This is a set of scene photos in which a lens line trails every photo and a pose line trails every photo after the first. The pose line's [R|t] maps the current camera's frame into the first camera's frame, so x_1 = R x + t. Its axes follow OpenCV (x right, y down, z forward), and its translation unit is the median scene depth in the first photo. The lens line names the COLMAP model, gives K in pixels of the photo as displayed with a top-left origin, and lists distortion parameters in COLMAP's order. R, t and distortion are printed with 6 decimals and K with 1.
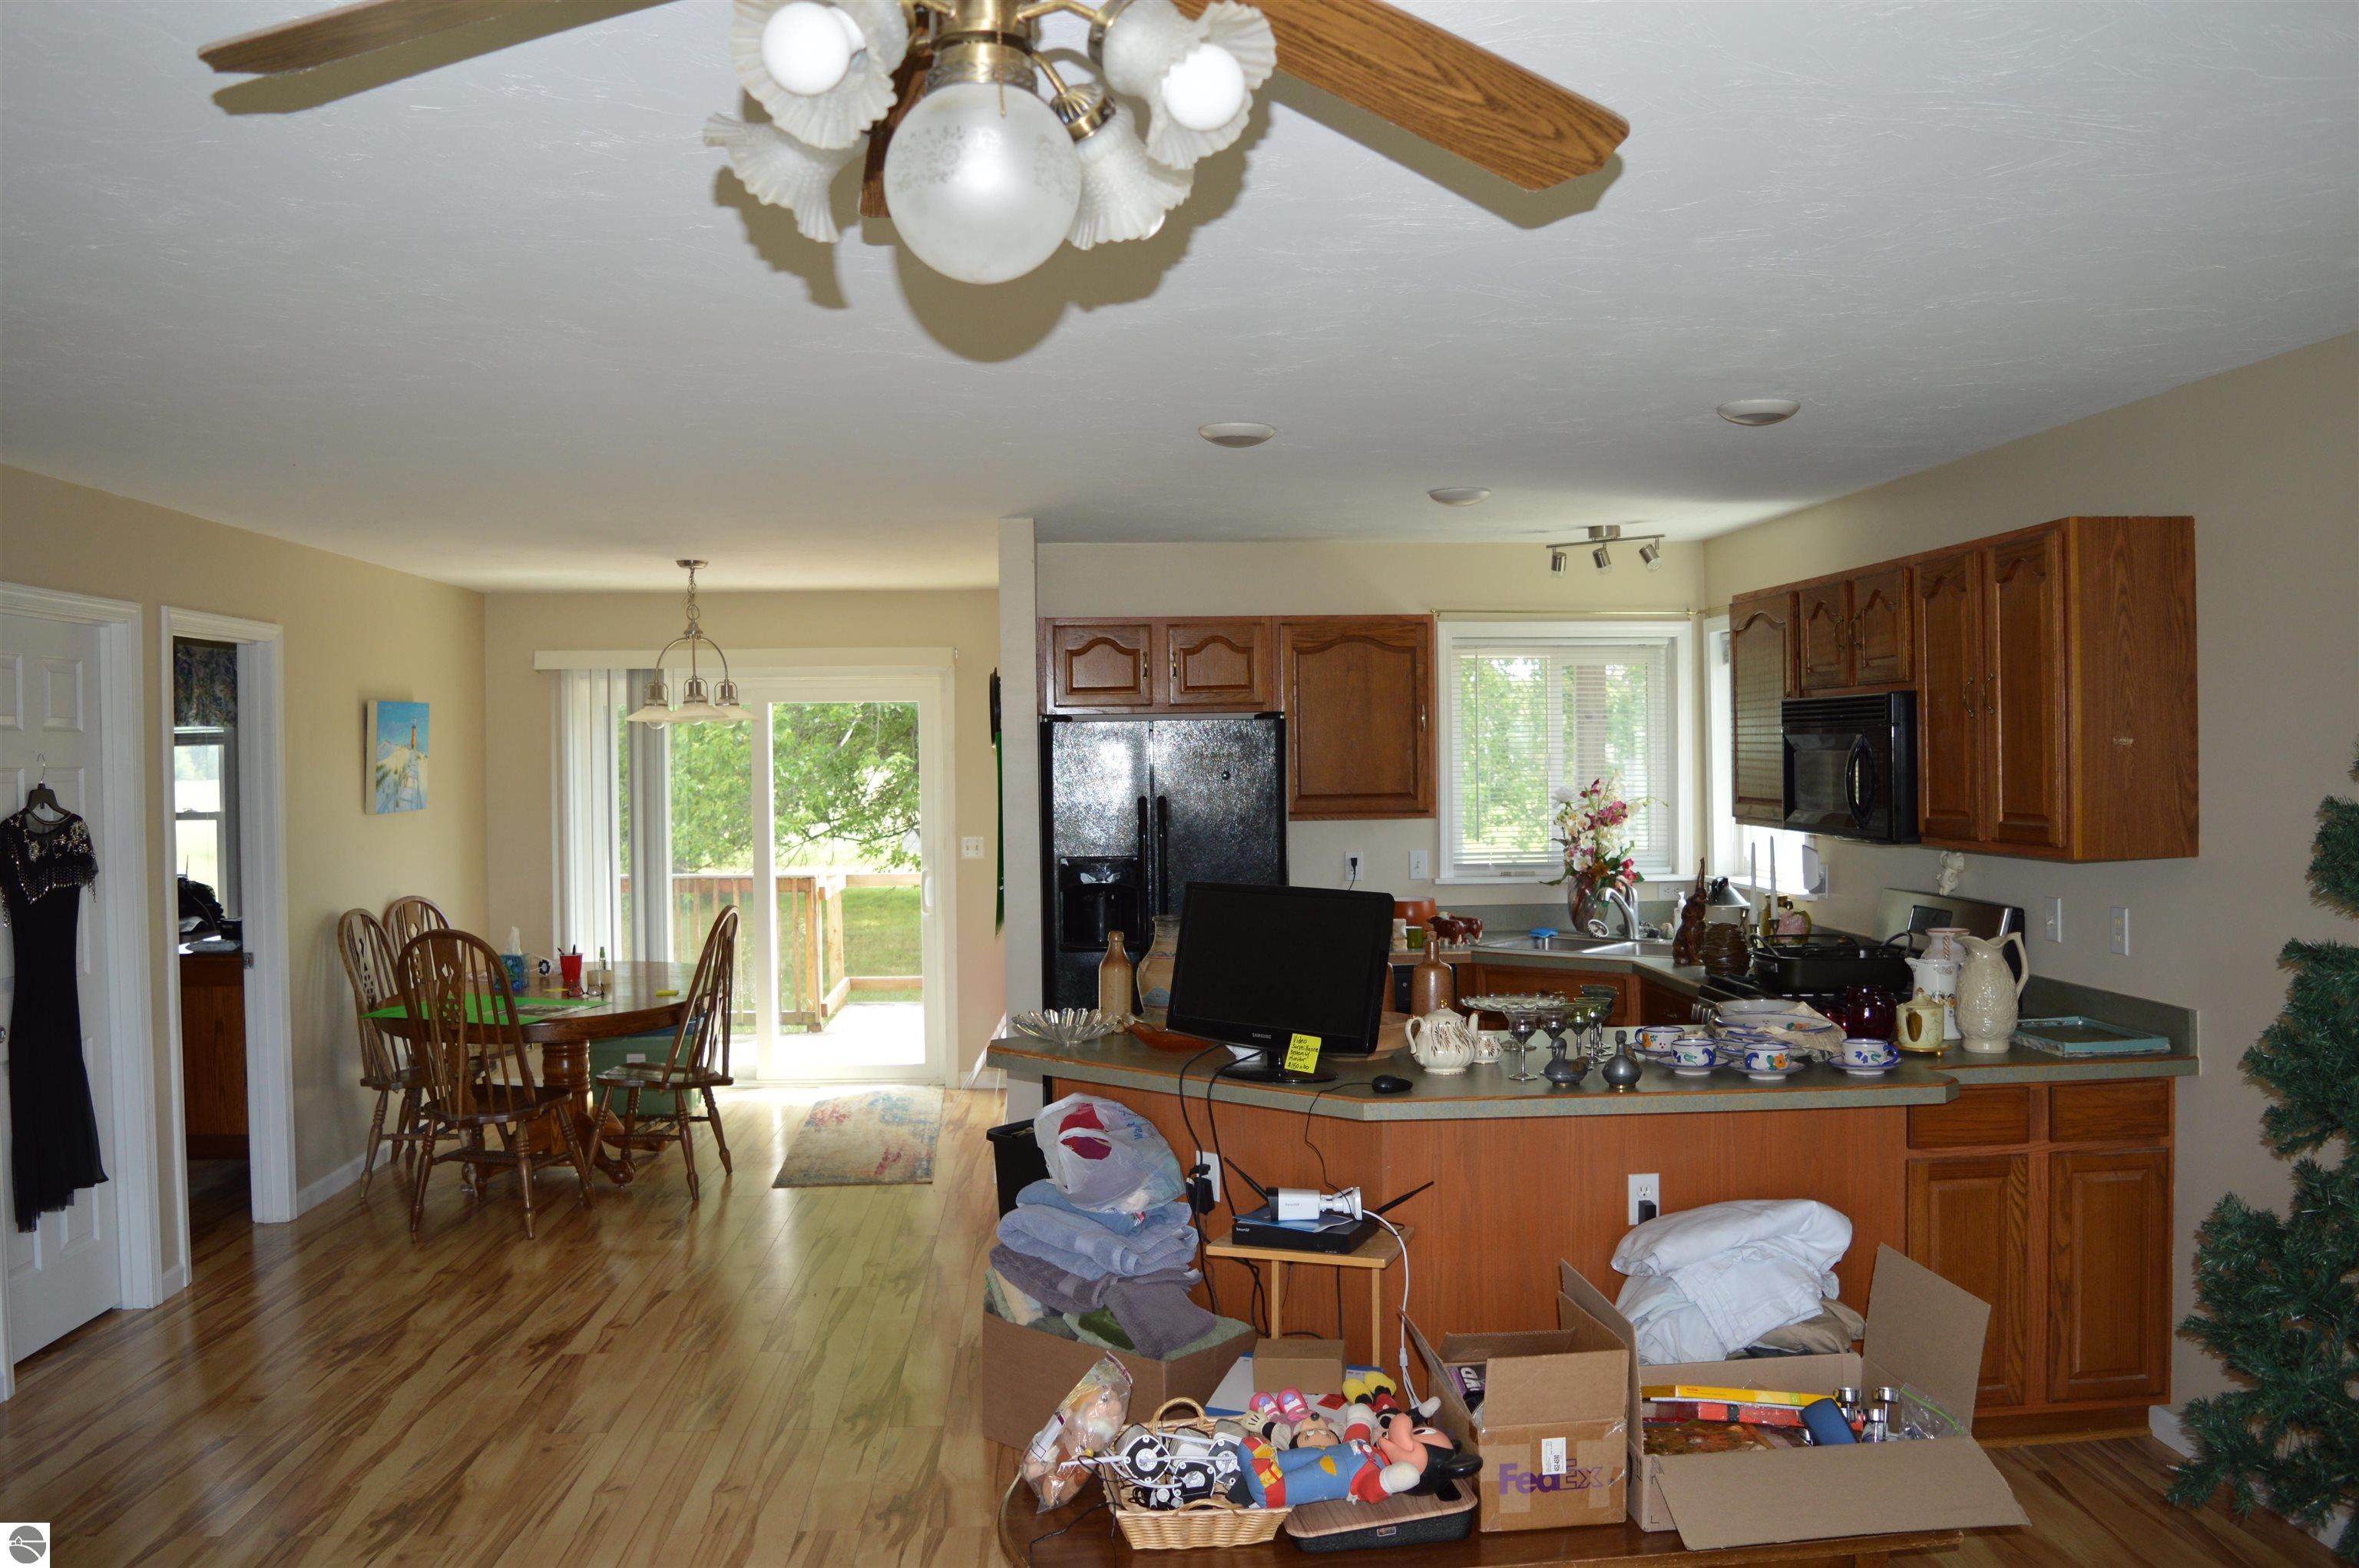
lens RADIAL K [[1879.3, 0, 1170.5], [0, 1879.3, 763.8], [0, 0, 1]] dist [-0.093211, 0.020028]
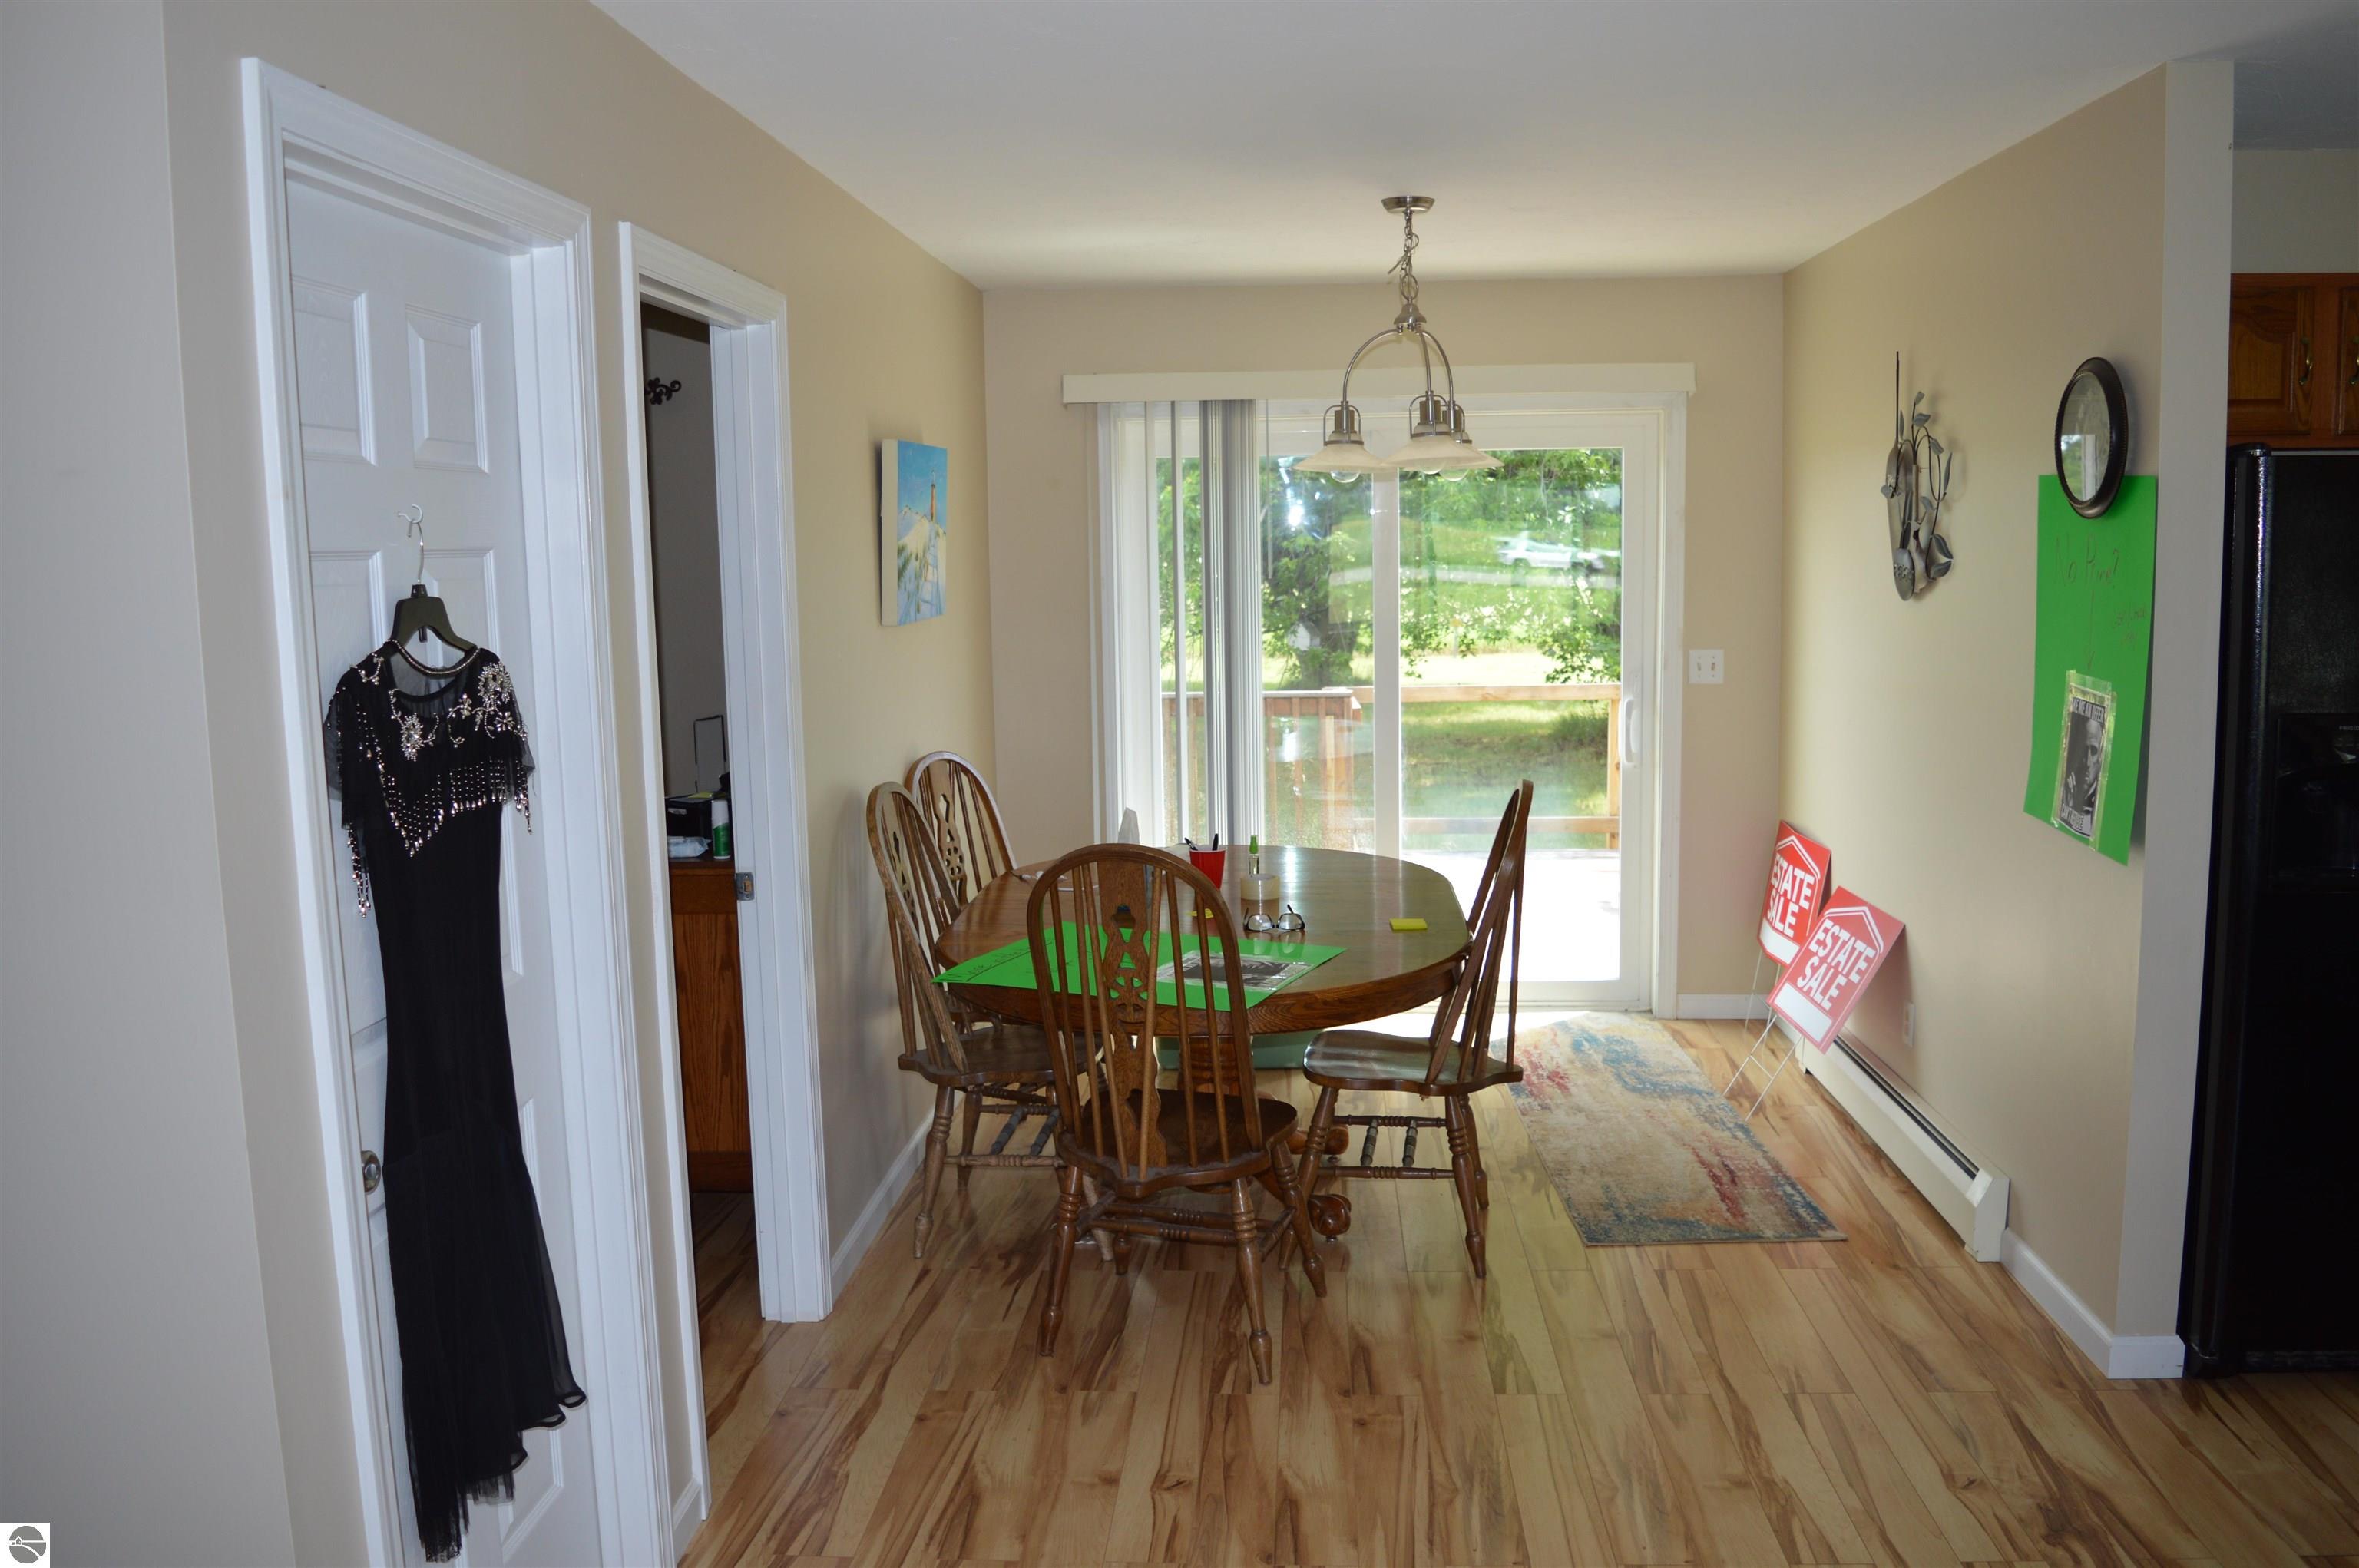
lens RADIAL K [[1879.3, 0, 1173.1], [0, 1879.3, 771.8], [0, 0, 1]] dist [-0.093211, 0.020028]
pose [[0.991982, 0.008220, -0.126112, -0.294667], [0.006733, 0.993028, 0.117687, 0.003146], [0.126200, -0.117592, 0.985010, 0.442290]]
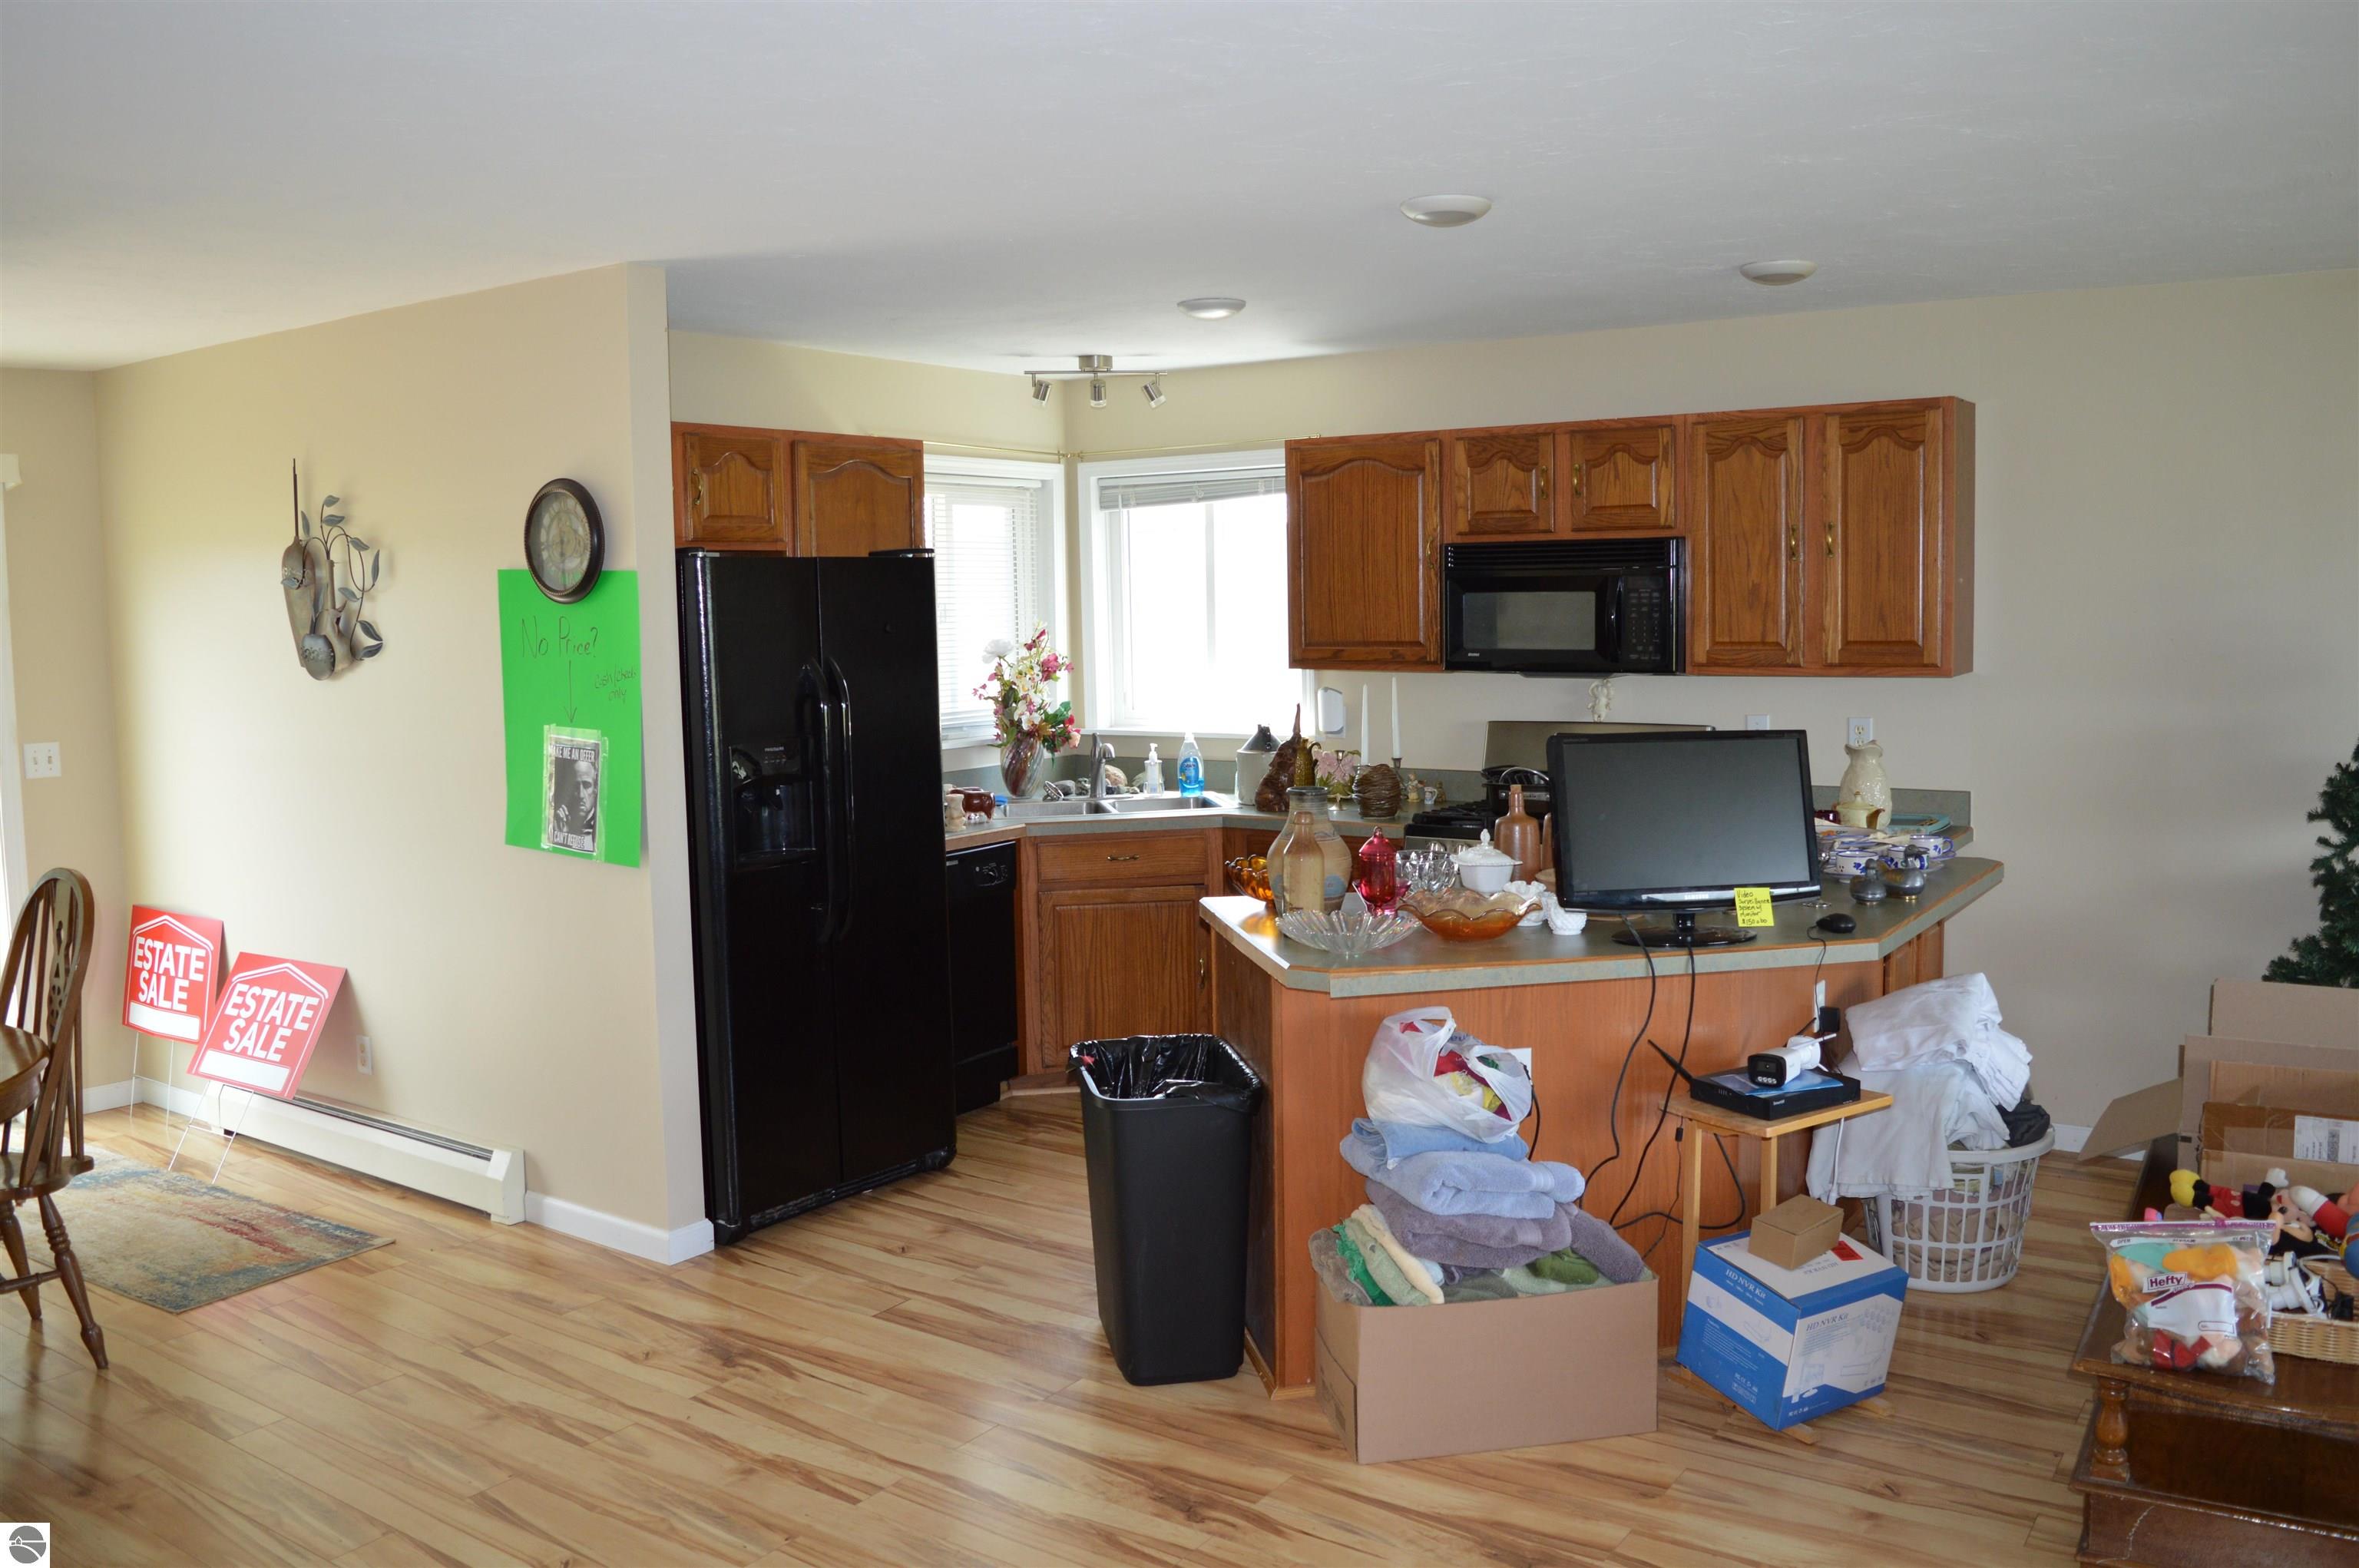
lens RADIAL K [[1879.3, 0, 1175.7], [0, 1879.3, 793.9], [0, 0, 1]] dist [-0.093211, 0.020028]
pose [[0.616629, -0.081219, 0.783053, -0.507940], [0.015183, 0.995706, 0.091319, 0.005269], [-0.787108, -0.044421, 0.615214, 0.405677]]
